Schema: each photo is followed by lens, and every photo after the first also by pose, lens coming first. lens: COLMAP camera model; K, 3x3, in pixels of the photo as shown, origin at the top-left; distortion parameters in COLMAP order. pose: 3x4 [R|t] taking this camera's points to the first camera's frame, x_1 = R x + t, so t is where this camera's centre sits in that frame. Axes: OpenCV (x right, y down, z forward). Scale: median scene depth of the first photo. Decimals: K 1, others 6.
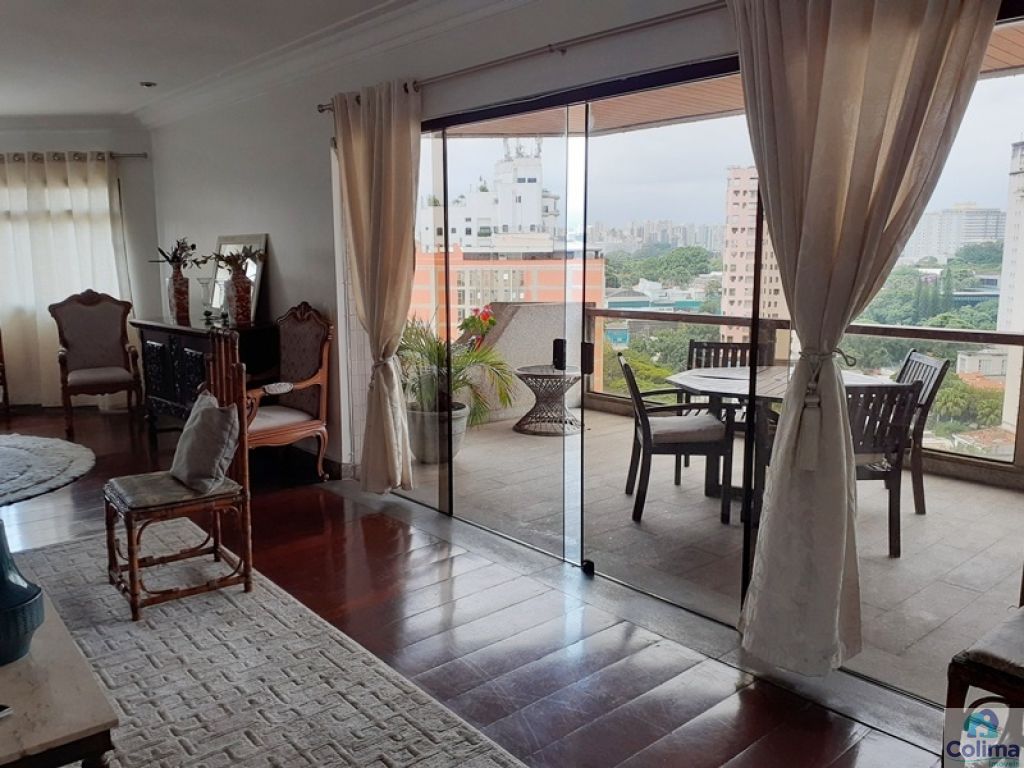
lens RADIAL K [[819.7, 0, 508.6], [0, 819.7, 380.5], [0, 0, 1]] dist [0.035091, -0.052484]
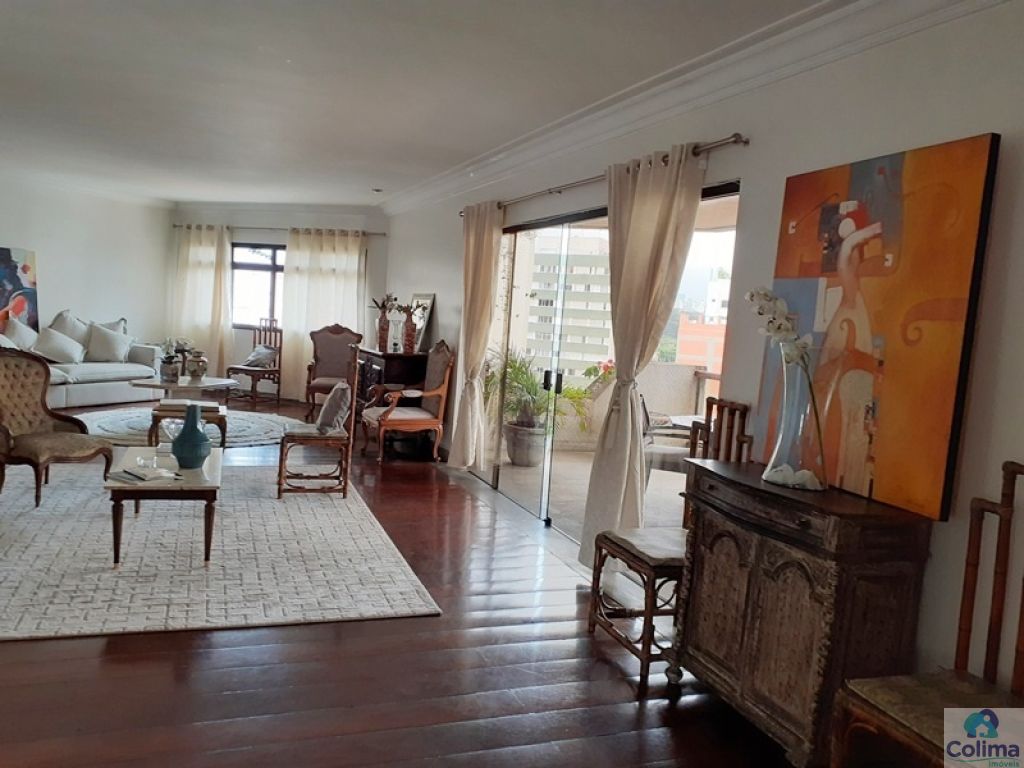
lens RADIAL K [[819.7, 0, 513.2], [0, 819.7, 378.7], [0, 0, 1]] dist [0.035091, -0.052484]
pose [[0.939764, 0.098936, -0.327193, 0.347795], [-0.125723, 0.990145, -0.061705, 0.046945], [0.317863, 0.099124, 0.942941, -0.329711]]
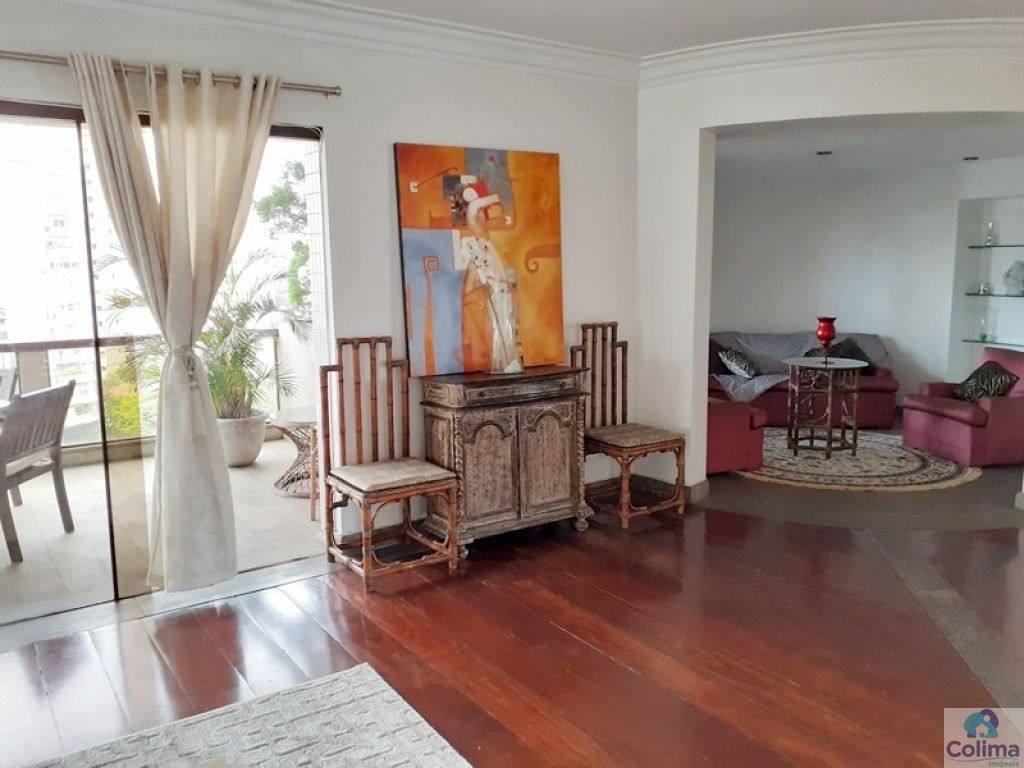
lens RADIAL K [[819.7, 0, 515.1], [0, 819.7, 383.7], [0, 0, 1]] dist [0.035091, -0.052484]
pose [[0.107969, -0.138557, 0.984451, -0.442678], [0.159358, 0.979848, 0.120432, -0.027379], [-0.981299, 0.143877, 0.127873, 0.144394]]
